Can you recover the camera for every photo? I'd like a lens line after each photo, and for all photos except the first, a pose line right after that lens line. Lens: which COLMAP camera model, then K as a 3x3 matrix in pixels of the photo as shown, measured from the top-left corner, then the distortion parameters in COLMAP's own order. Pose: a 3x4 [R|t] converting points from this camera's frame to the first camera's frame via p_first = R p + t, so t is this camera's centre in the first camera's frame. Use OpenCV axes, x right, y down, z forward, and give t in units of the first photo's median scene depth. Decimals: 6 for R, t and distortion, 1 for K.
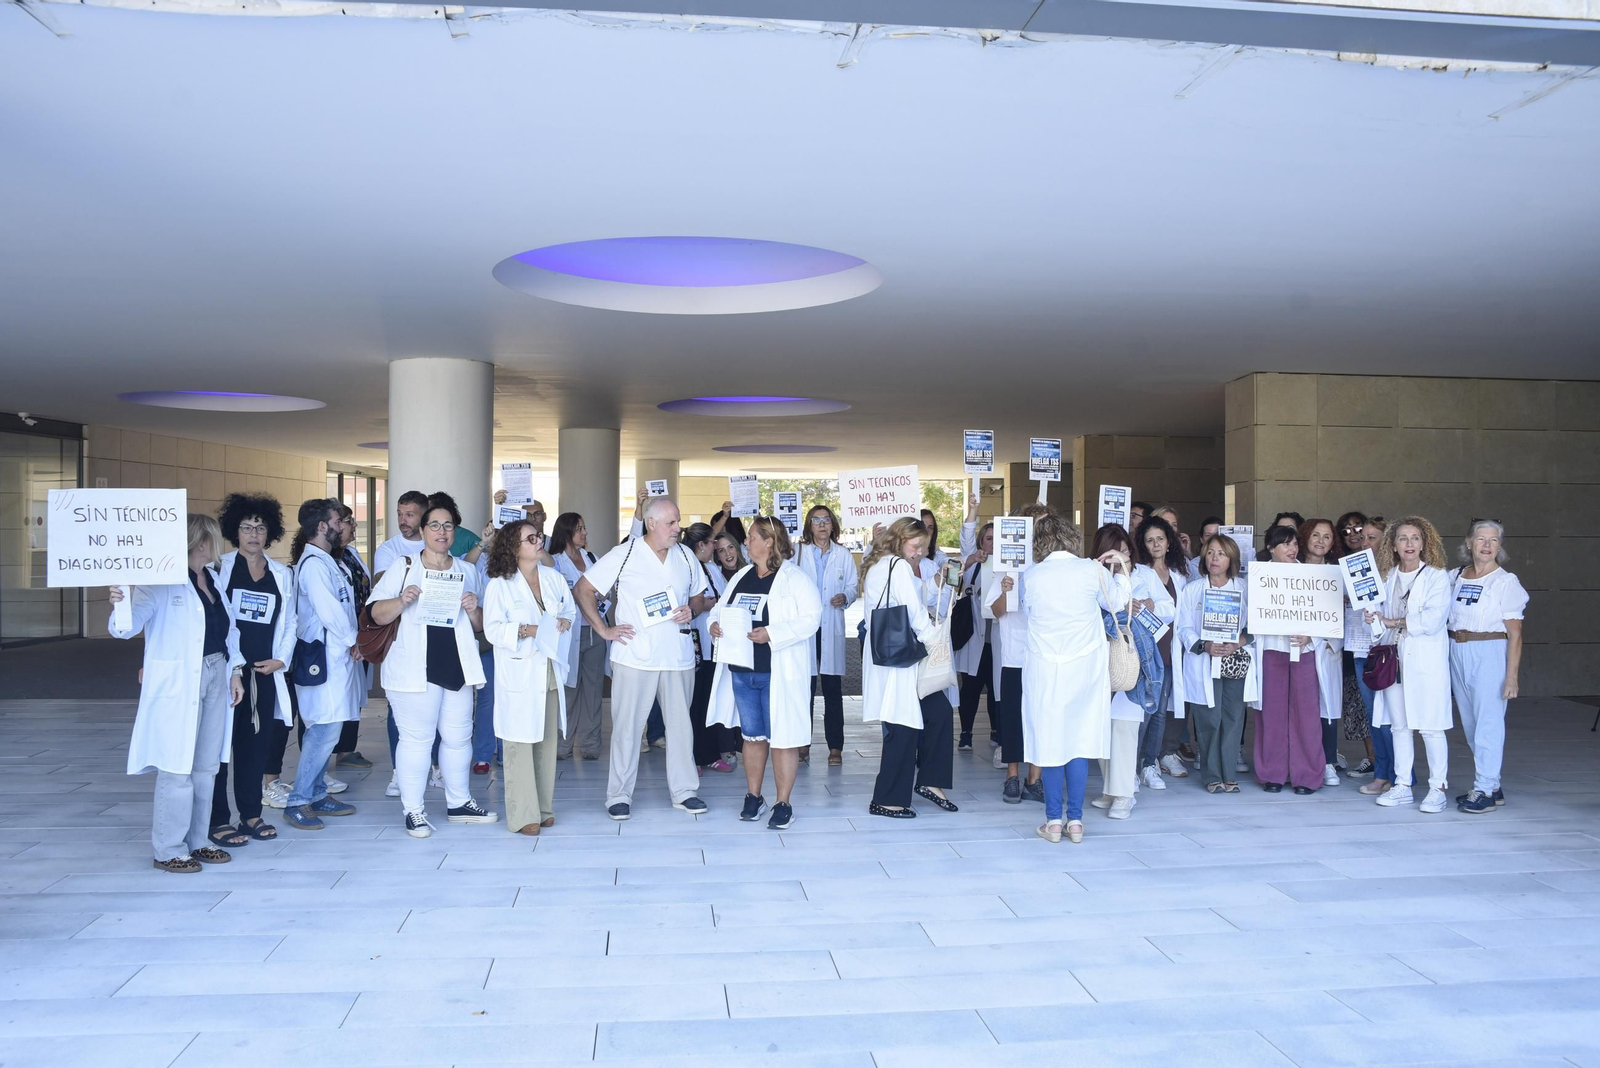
lens RADIAL K [[1230.2, 0, 797.0], [0, 1230.2, 555.7], [0, 0, 1]] dist [-0.027039, 0.007879]
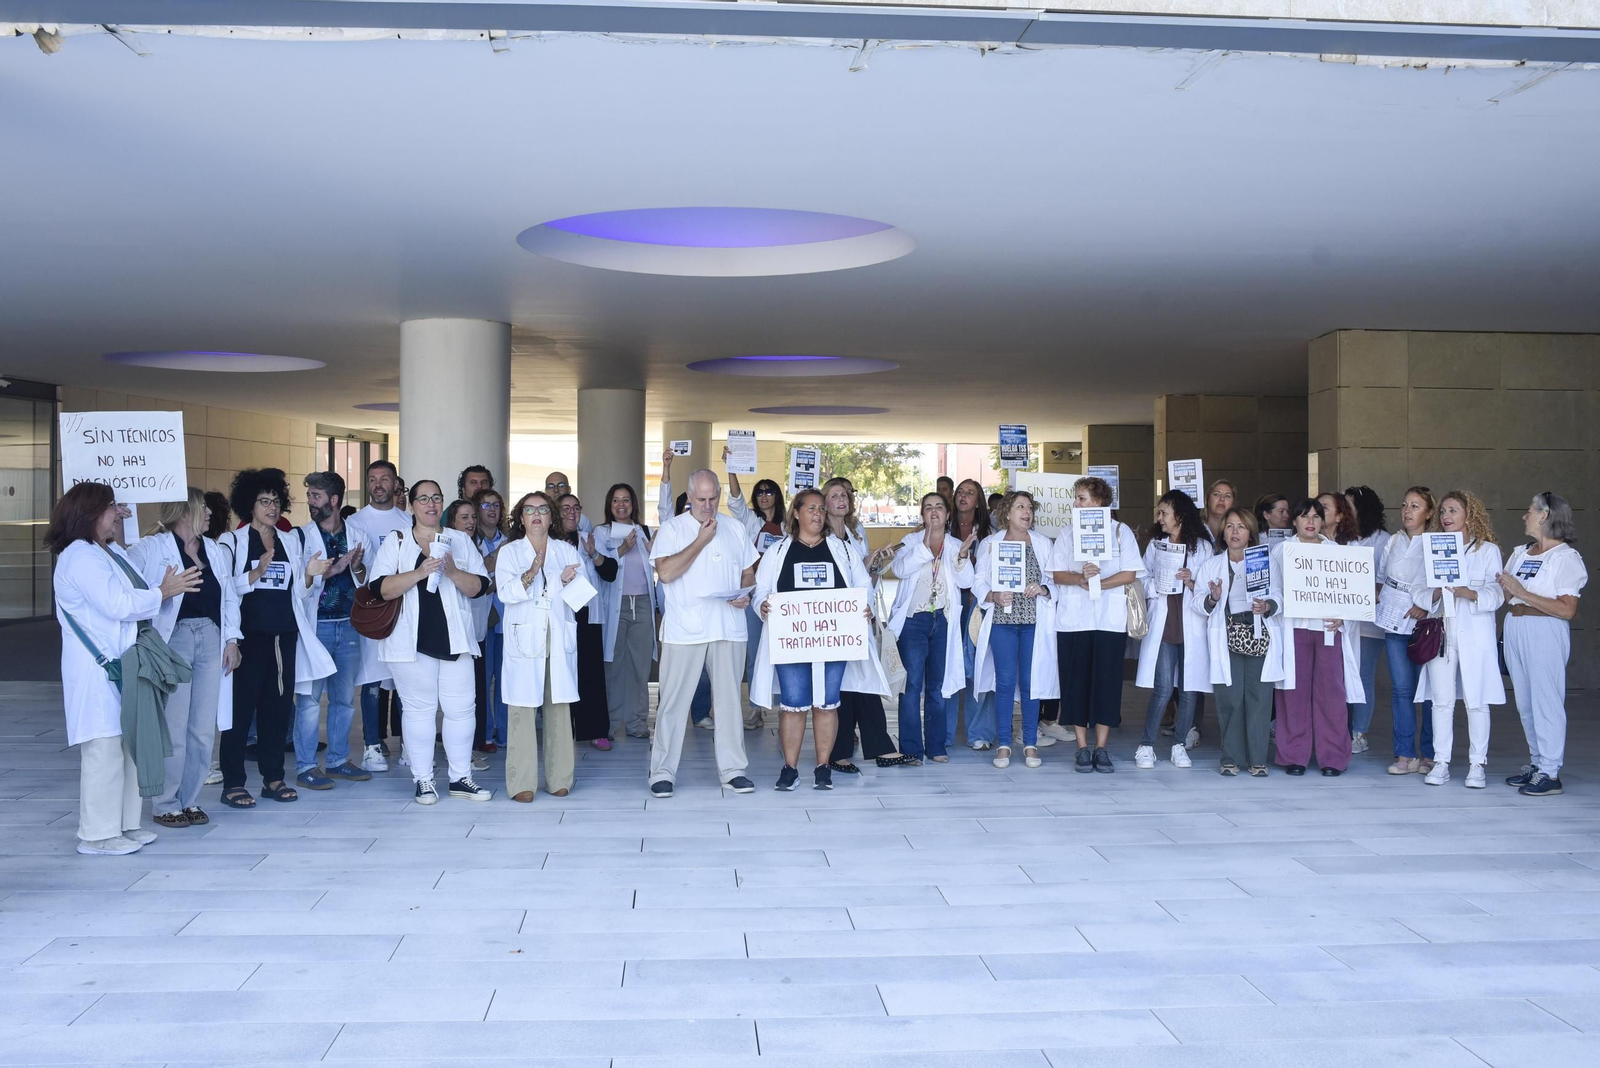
lens RADIAL K [[1435.9, 0, 800.0], [0, 1435.9, 534.0], [0, 0, 1]] dist [0.005342, -0.003379]
pose [[0.999381, 0.001597, -0.035136, 0.027895], [-0.001525, 0.999997, 0.002095, 0.002412], [0.035140, -0.002041, 0.999380, -0.207666]]
